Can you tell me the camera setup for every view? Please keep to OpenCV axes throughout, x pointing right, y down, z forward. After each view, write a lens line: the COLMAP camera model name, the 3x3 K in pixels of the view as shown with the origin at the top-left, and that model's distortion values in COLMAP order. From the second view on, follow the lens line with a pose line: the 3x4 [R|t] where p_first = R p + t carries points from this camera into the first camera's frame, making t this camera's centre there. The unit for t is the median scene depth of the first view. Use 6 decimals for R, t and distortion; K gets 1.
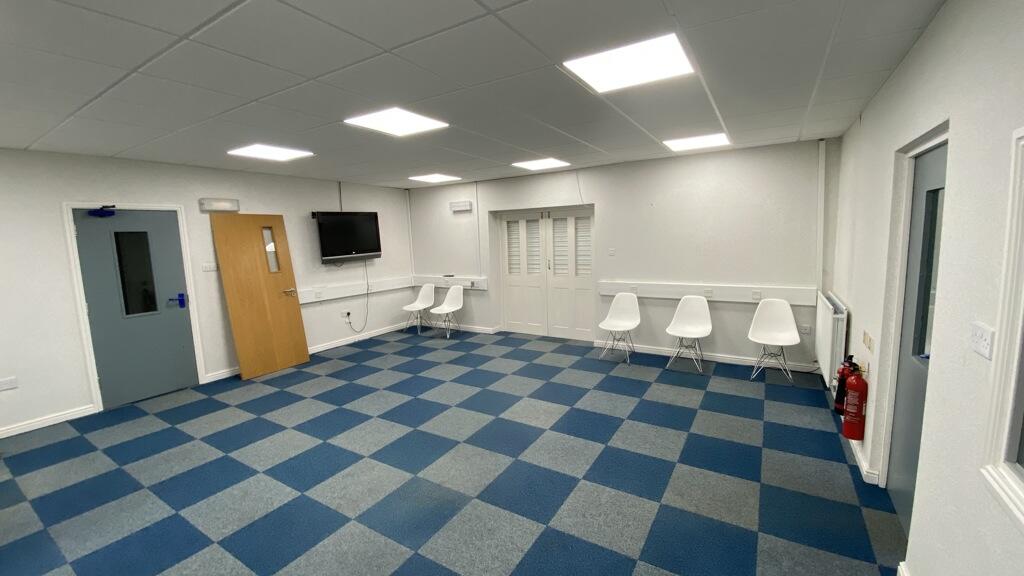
lens RADIAL K [[414.7, 0, 515.8], [0, 414.7, 288.1], [0, 0, 1]] dist [0.014503, -0.000638]
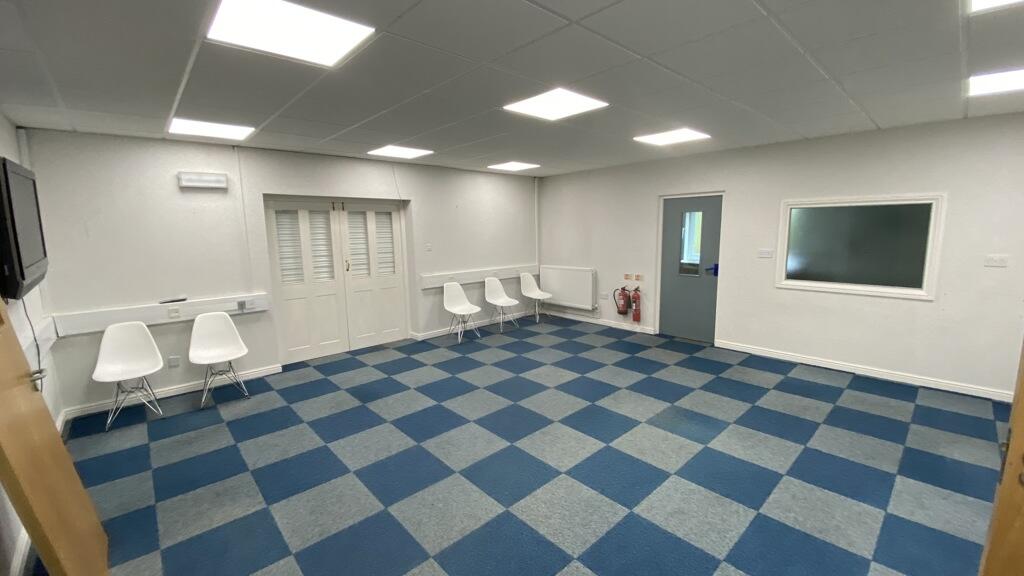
lens RADIAL K [[414.7, 0, 516.9], [0, 414.7, 282.9], [0, 0, 1]] dist [0.014503, -0.000638]
pose [[0.260243, -0.097864, 0.960571, -0.721757], [0.137850, 0.988425, 0.063355, -0.030691], [-0.955652, 0.115927, 0.270721, 0.496578]]
